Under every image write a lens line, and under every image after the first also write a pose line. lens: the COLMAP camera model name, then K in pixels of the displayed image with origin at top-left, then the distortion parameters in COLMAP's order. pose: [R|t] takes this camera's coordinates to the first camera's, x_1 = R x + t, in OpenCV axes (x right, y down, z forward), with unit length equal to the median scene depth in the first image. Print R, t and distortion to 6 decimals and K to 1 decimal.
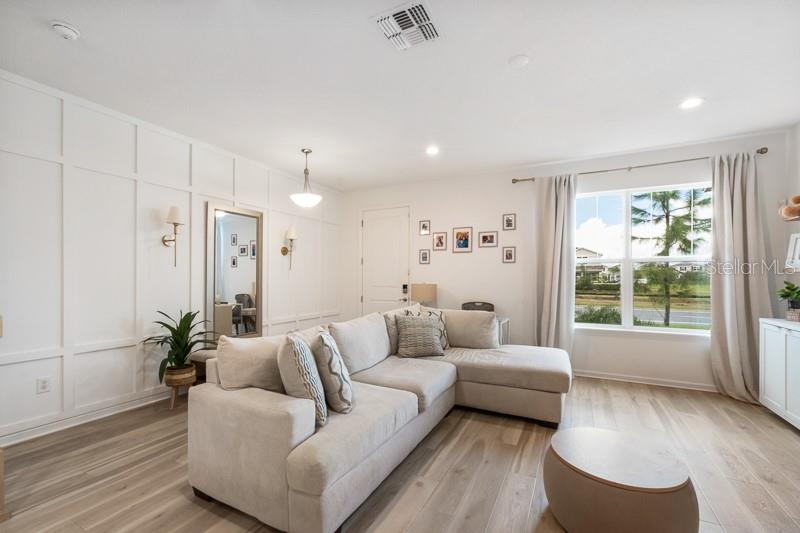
lens RADIAL K [[340.4, 0, 401.3], [0, 340.4, 270.6], [0, 0, 1]] dist [-0.002598, 0.000011]
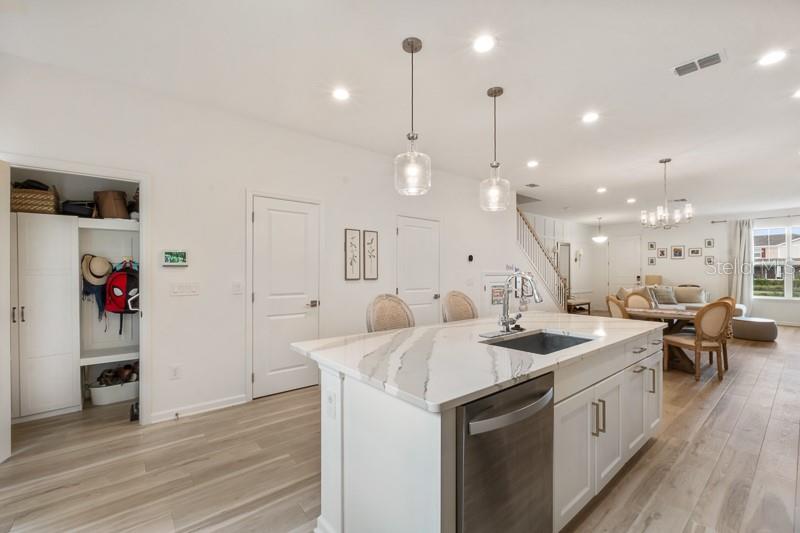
lens RADIAL K [[340.4, 0, 401.3], [0, 340.4, 270.6], [0, 0, 1]] dist [-0.002598, 0.000011]
pose [[0.921025, -0.006054, -0.389457, -0.528969], [0.009671, 0.999926, 0.007326, -0.018585], [0.389384, -0.010514, 0.921016, -1.417162]]
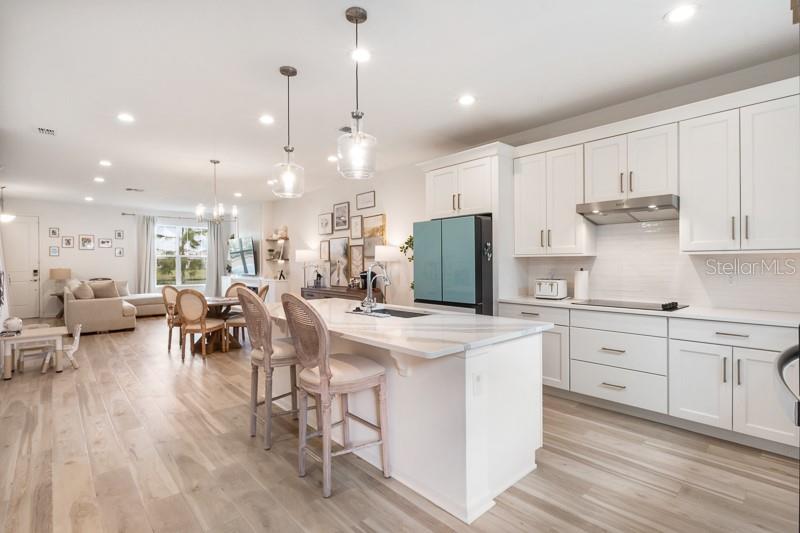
lens RADIAL K [[388.4, 0, 400.3], [0, 388.4, 262.5], [0, 0, 1]] dist [0.000492, -0.000053]
pose [[0.355986, -0.009032, 0.934448, -1.130464], [-0.003792, 0.999931, 0.011109, -0.017248], [-0.934484, -0.007498, 0.355927, -1.209061]]
